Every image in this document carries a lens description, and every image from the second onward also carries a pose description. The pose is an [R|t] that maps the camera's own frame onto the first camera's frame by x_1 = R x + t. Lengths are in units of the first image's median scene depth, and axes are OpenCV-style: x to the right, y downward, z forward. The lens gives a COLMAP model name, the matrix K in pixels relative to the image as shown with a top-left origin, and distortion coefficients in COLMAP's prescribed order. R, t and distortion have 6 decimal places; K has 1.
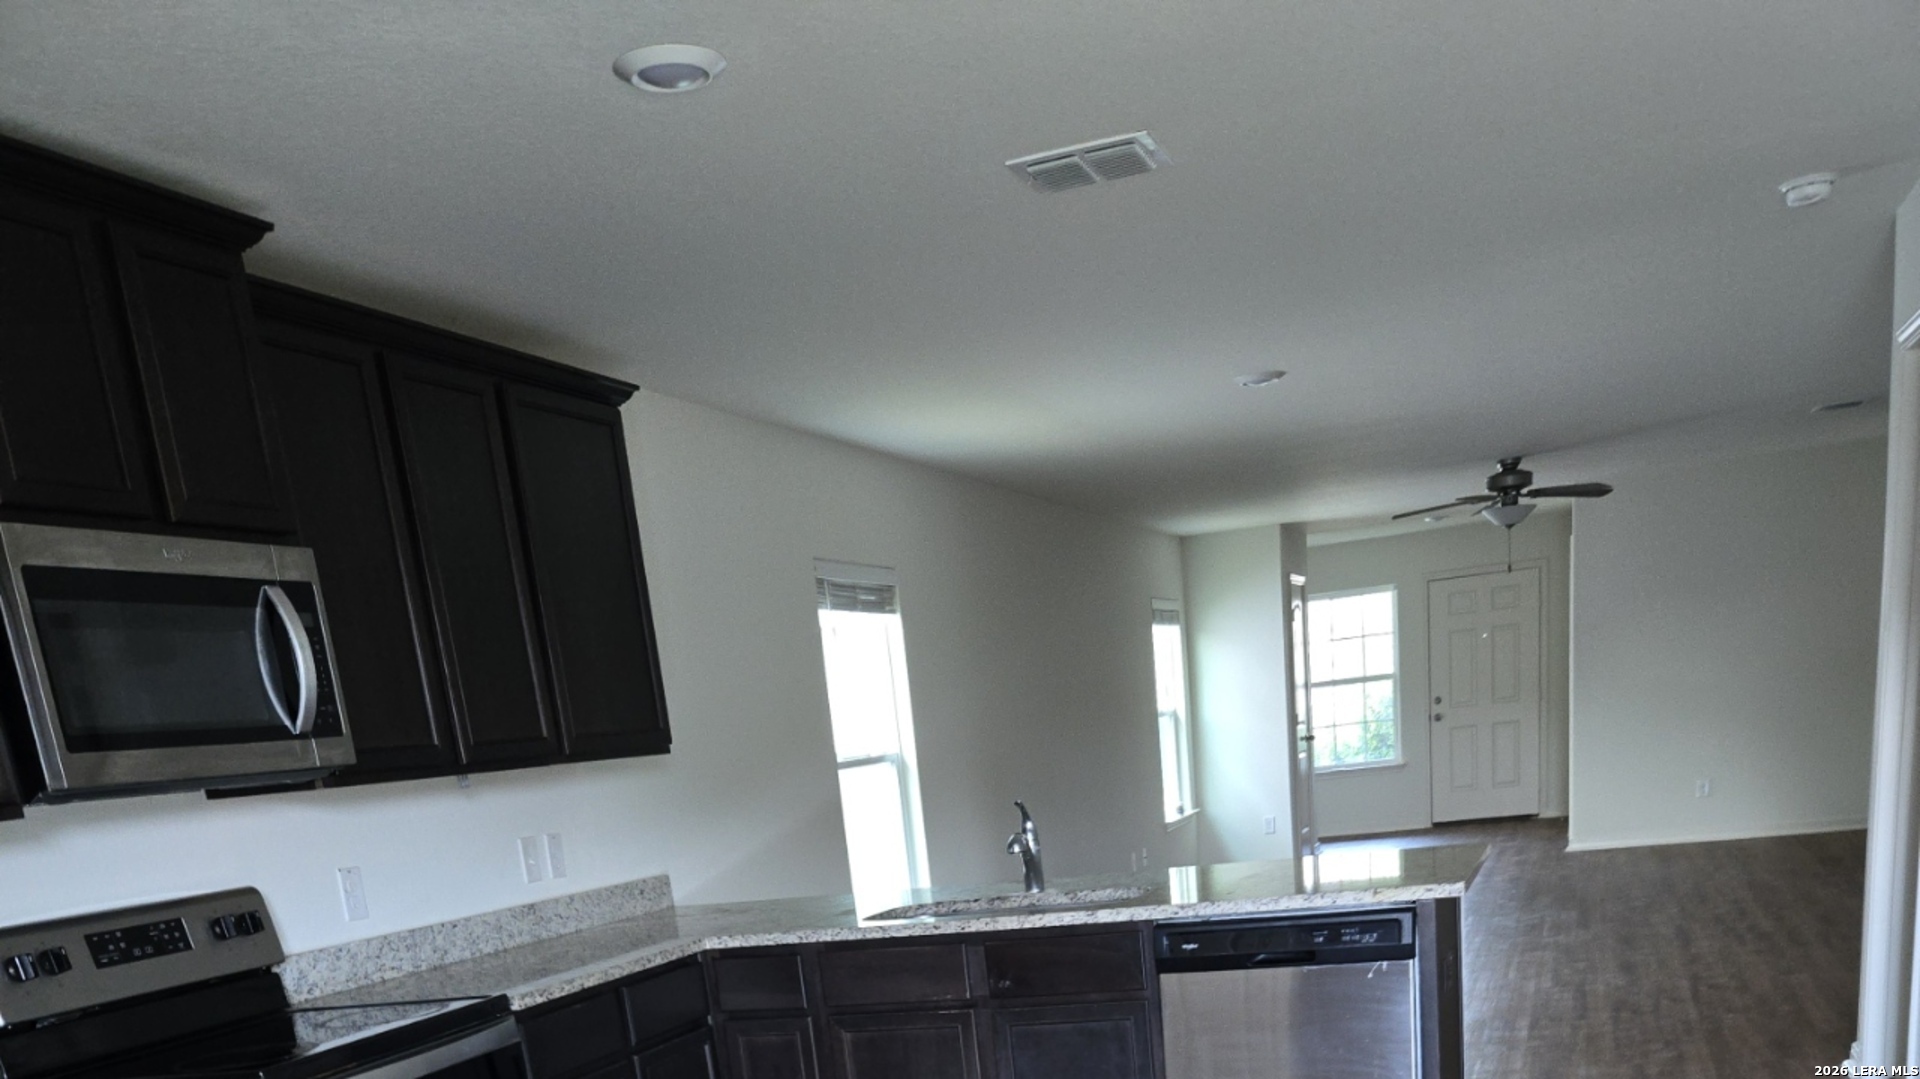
lens RADIAL K [[1717.4, 0, 1002.8], [0, 1717.4, 1255.3], [0, 0, 1]] dist [0.079265, -0.067524]
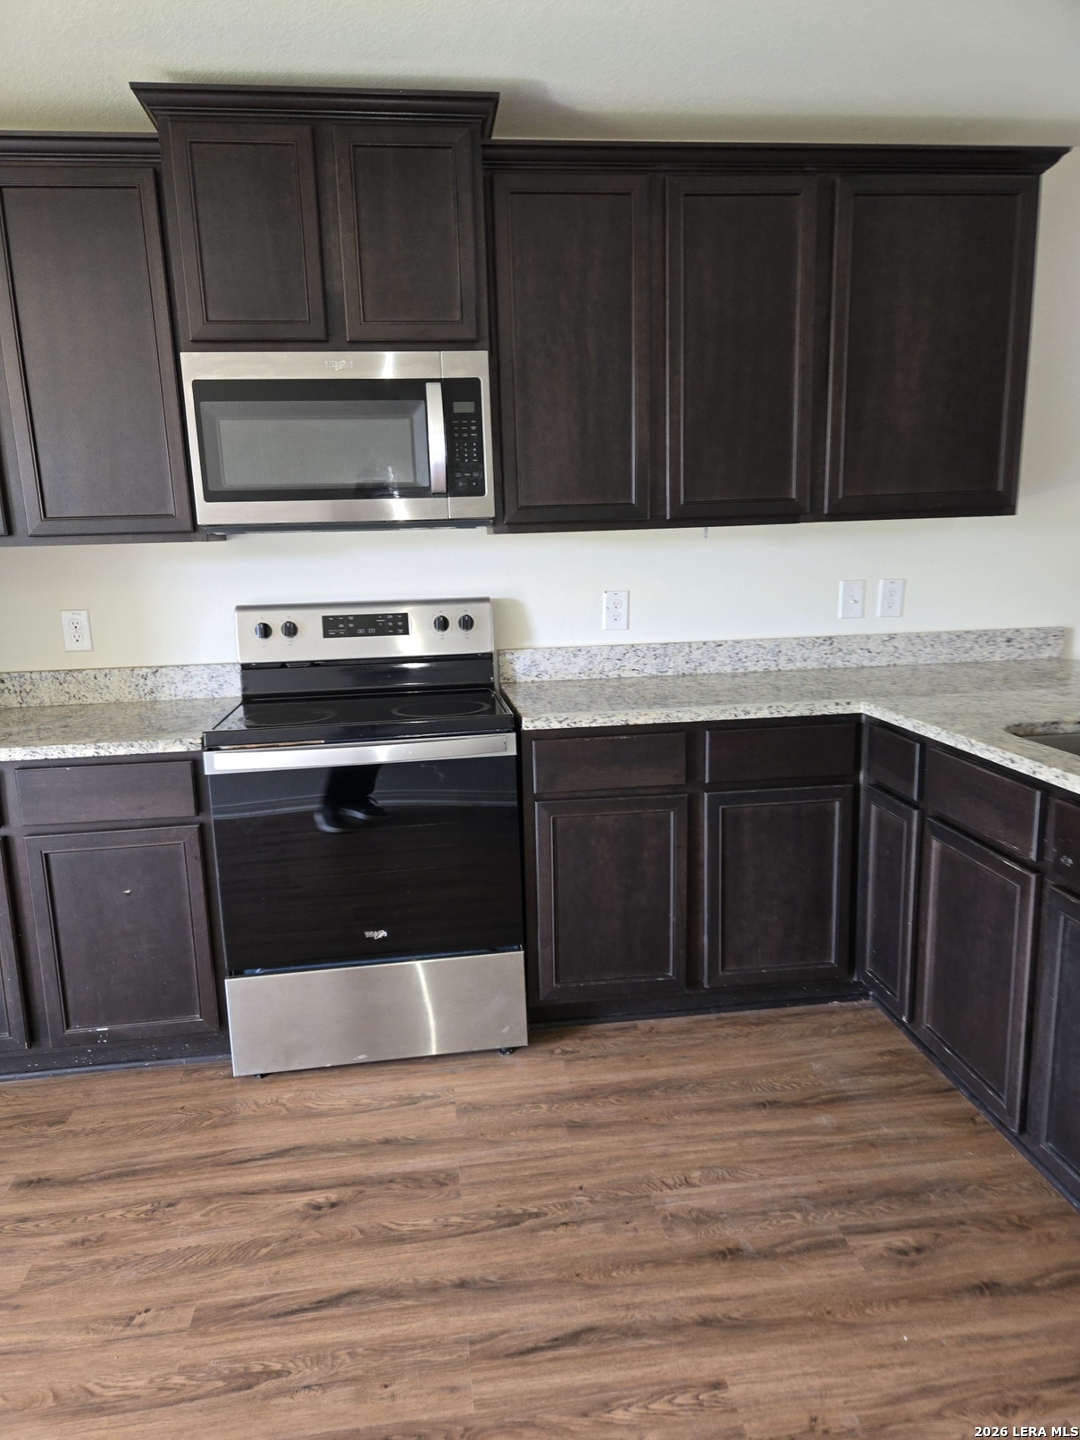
lens RADIAL K [[964.6, 0, 529.8], [0, 964.6, 725.8], [0, 0, 1]] dist [0.068353, -0.055183]
pose [[0.419110, 0.259781, -0.869977, 0.235794], [-0.281916, 0.948067, 0.147287, -0.196719], [0.863059, 0.183531, 0.470581, 0.565926]]
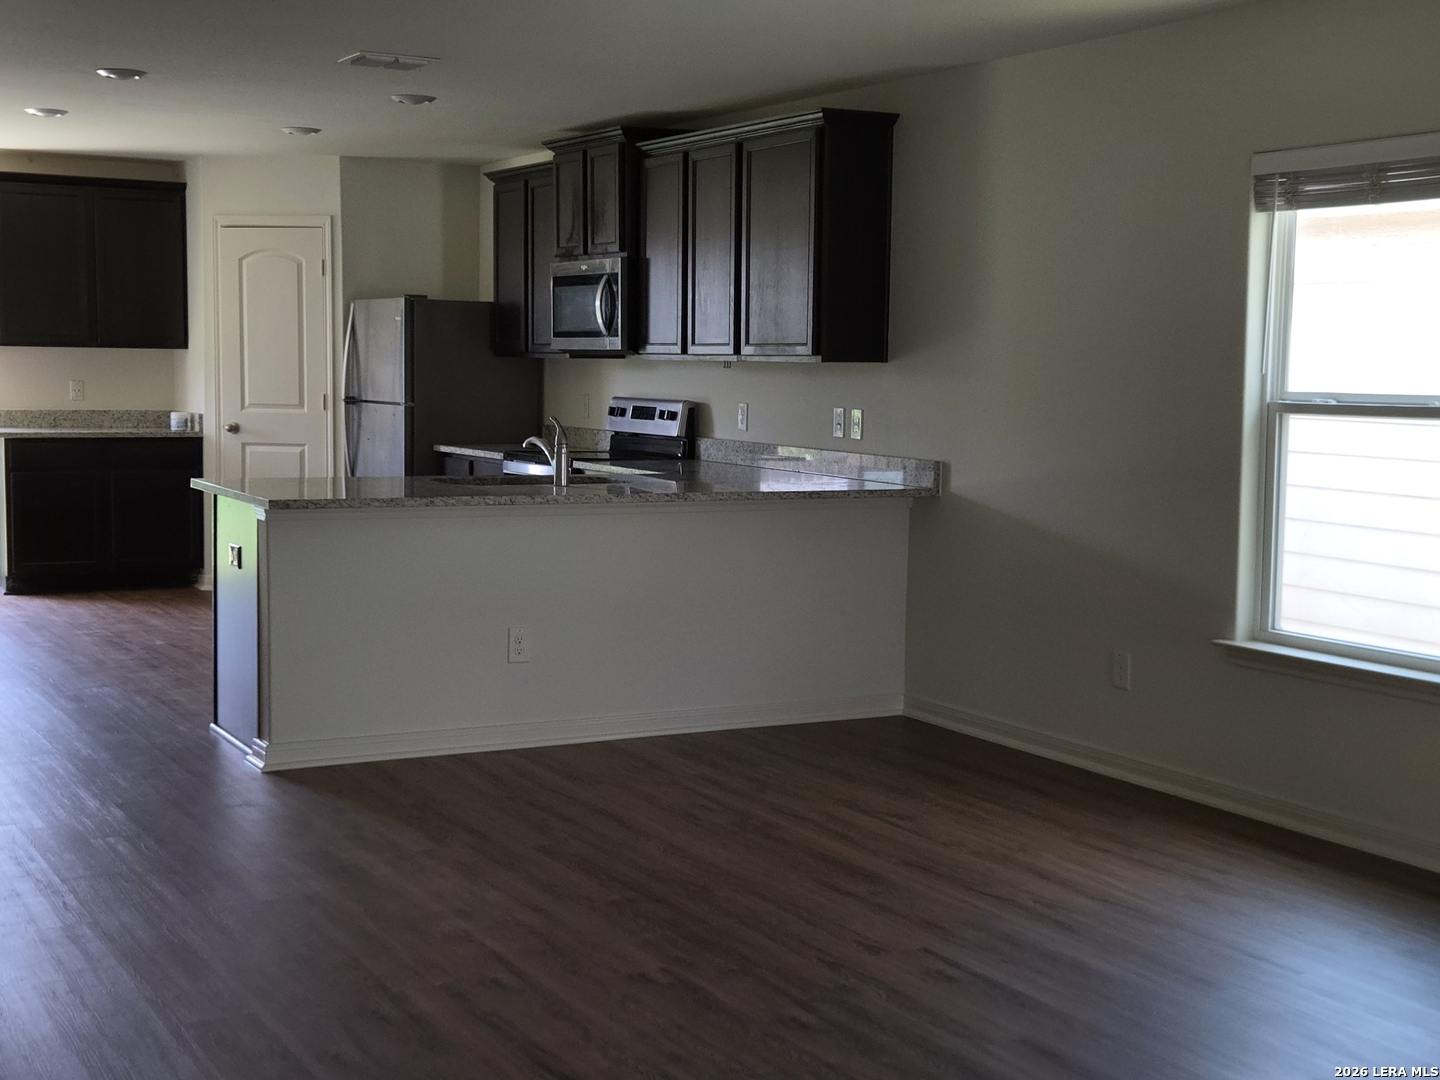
lens RADIAL K [[1927.0, 0, 714.3], [0, 1927.0, 550.8], [0, 0, 1]] dist [0.070993, 0.000000]
pose [[-0.680629, 0.166195, -0.713529, 1.036657], [-0.163162, 0.915084, 0.368780, -0.758730], [0.714229, 0.367423, -0.595716, 2.064355]]
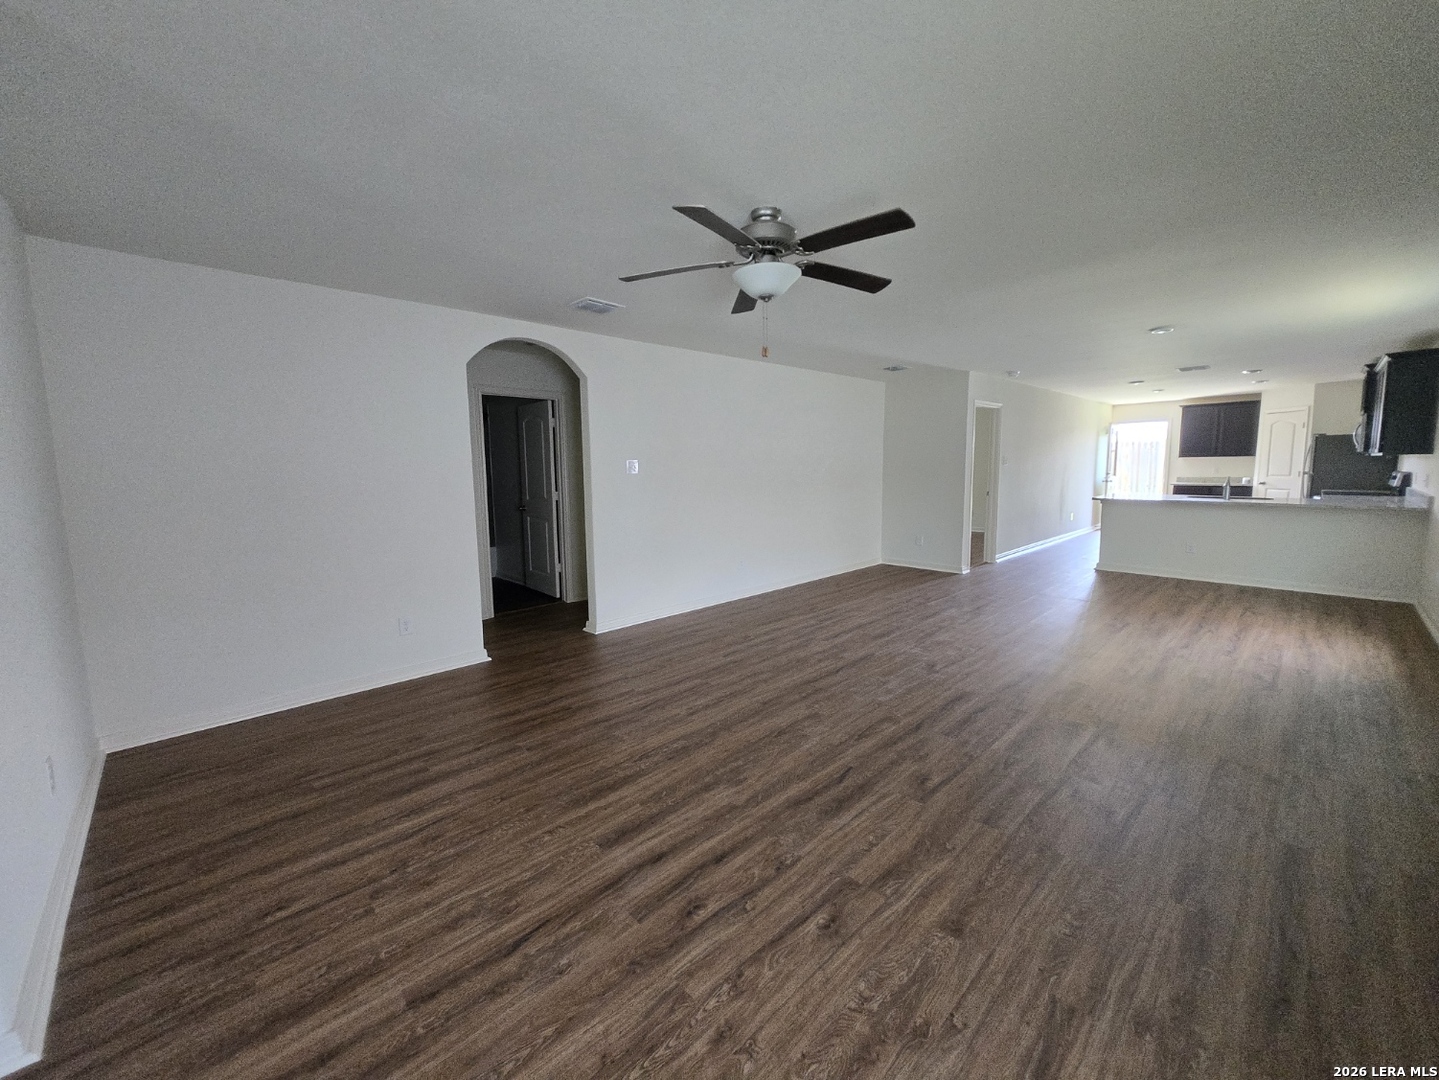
lens RADIAL K [[566.3, 0, 708.7], [0, 566.3, 529.3], [0, 0, 1]] dist [0.000637, -0.000712]
pose [[-0.865773, 0.062234, 0.496552, 0.430060], [0.246830, 0.916251, 0.315530, -0.898348], [-0.435330, 0.395741, -0.808627, 2.730348]]
